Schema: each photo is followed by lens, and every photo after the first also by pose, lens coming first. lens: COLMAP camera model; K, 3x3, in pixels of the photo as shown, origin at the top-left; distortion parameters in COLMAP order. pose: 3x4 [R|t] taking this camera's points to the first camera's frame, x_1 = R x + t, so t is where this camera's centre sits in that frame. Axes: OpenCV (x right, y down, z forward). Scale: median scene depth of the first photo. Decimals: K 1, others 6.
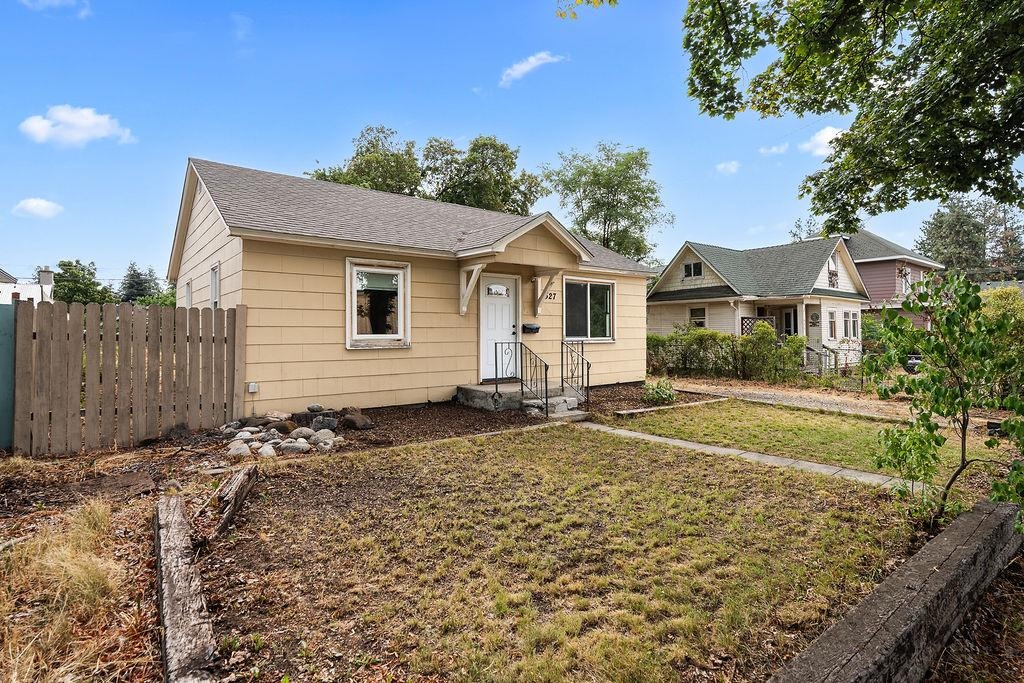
lens RADIAL K [[514.8, 0, 511.2], [0, 514.8, 335.9], [0, 0, 1]] dist [-0.015468, 0.000916]
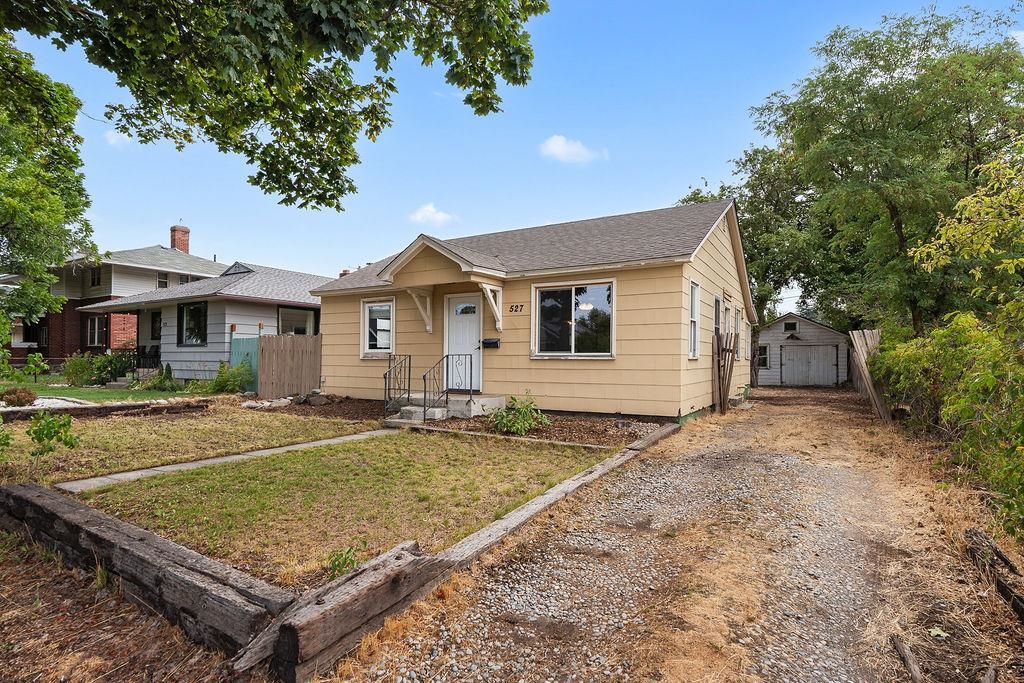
lens RADIAL K [[514.8, 0, 512.9], [0, 514.8, 350.1], [0, 0, 1]] dist [-0.015468, 0.000916]
pose [[0.365641, -0.010895, -0.930692, 1.133219], [-0.012744, 0.999779, -0.016711, 0.017529], [0.930669, 0.017971, 0.365421, 0.772065]]
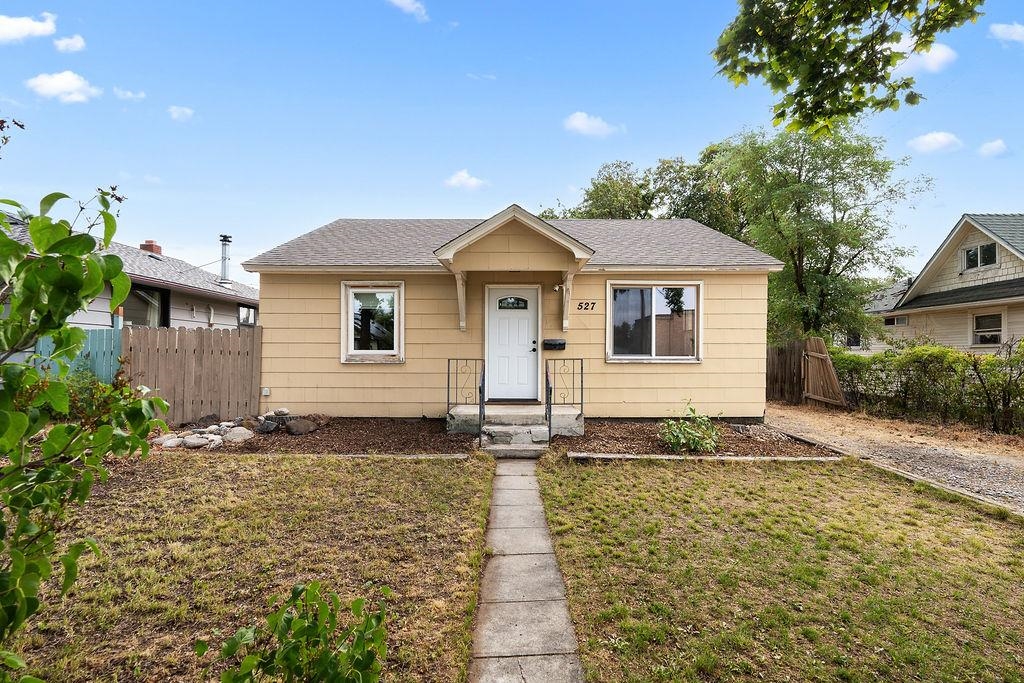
lens RADIAL K [[447.2, 0, 520.4], [0, 447.2, 357.5], [0, 0, 1]] dist [-0.003626, 0.000031]
pose [[0.789488, 0.011853, -0.613651, 0.525403], [-0.009312, 0.999930, 0.007333, 0.002804], [0.613695, -0.000075, 0.789543, 0.419093]]
